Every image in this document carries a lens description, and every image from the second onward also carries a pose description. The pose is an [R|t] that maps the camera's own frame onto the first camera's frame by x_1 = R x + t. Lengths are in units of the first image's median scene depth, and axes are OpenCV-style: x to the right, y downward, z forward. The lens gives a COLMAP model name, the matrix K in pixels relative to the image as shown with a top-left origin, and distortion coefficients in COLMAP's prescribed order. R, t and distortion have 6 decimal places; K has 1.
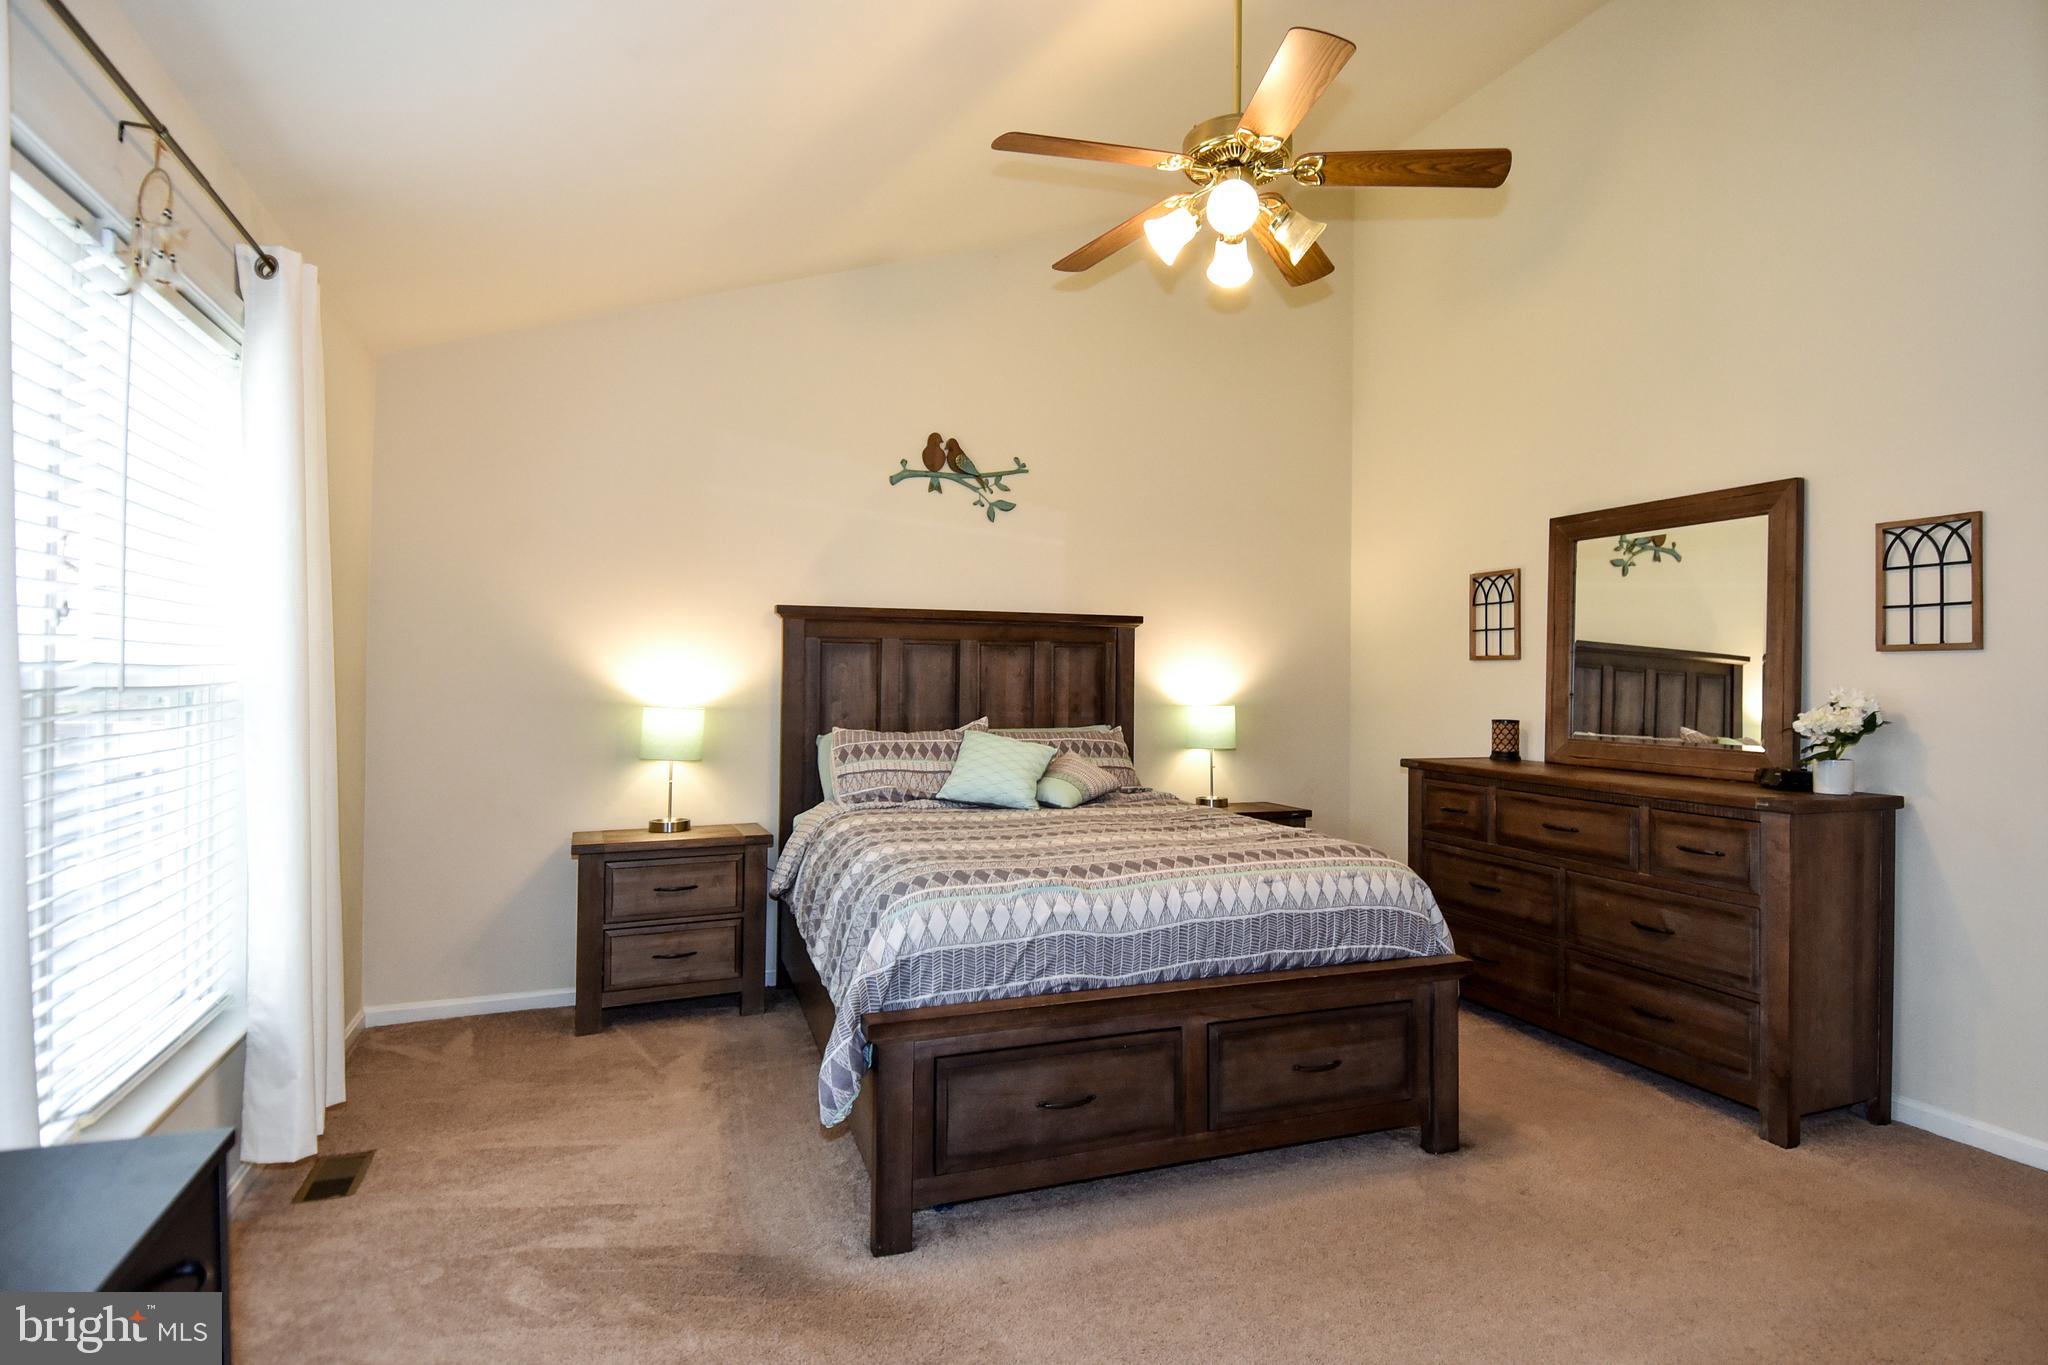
lens RADIAL K [[1081.2, 0, 1027.3], [0, 1081.2, 681.7], [0, 0, 1]] dist [0.021558, -0.029063]
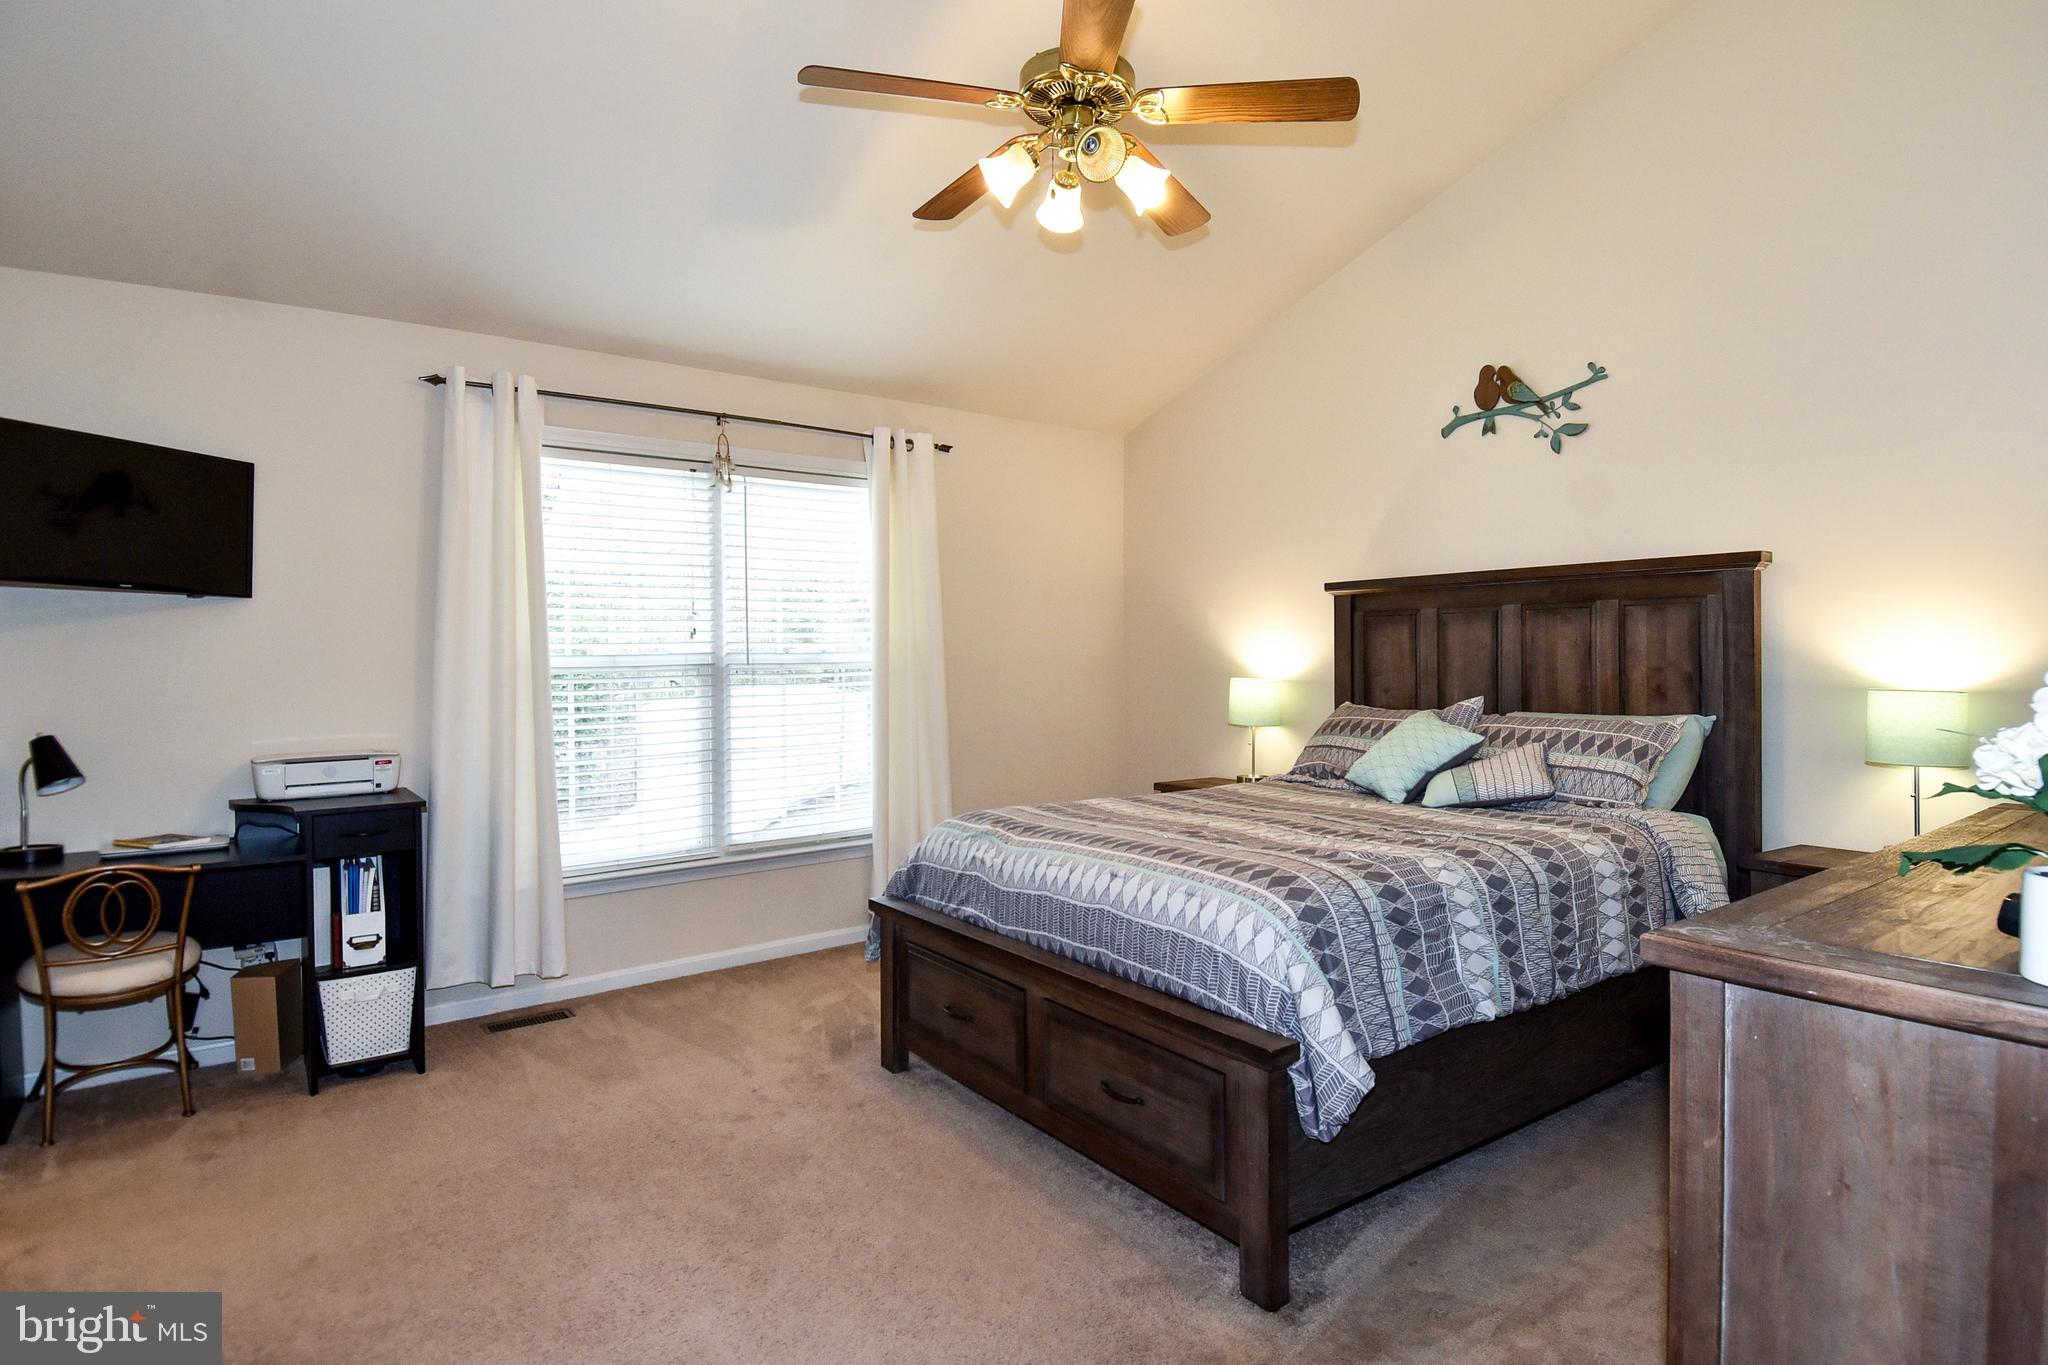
lens RADIAL K [[1081.2, 0, 1030.9], [0, 1081.2, 678.7], [0, 0, 1]] dist [0.021558, -0.029063]
pose [[0.263254, 0.010334, -0.964671, 0.651826], [0.009996, 0.999860, 0.013439, 0.003849], [0.964675, -0.013181, 0.263114, 0.419875]]
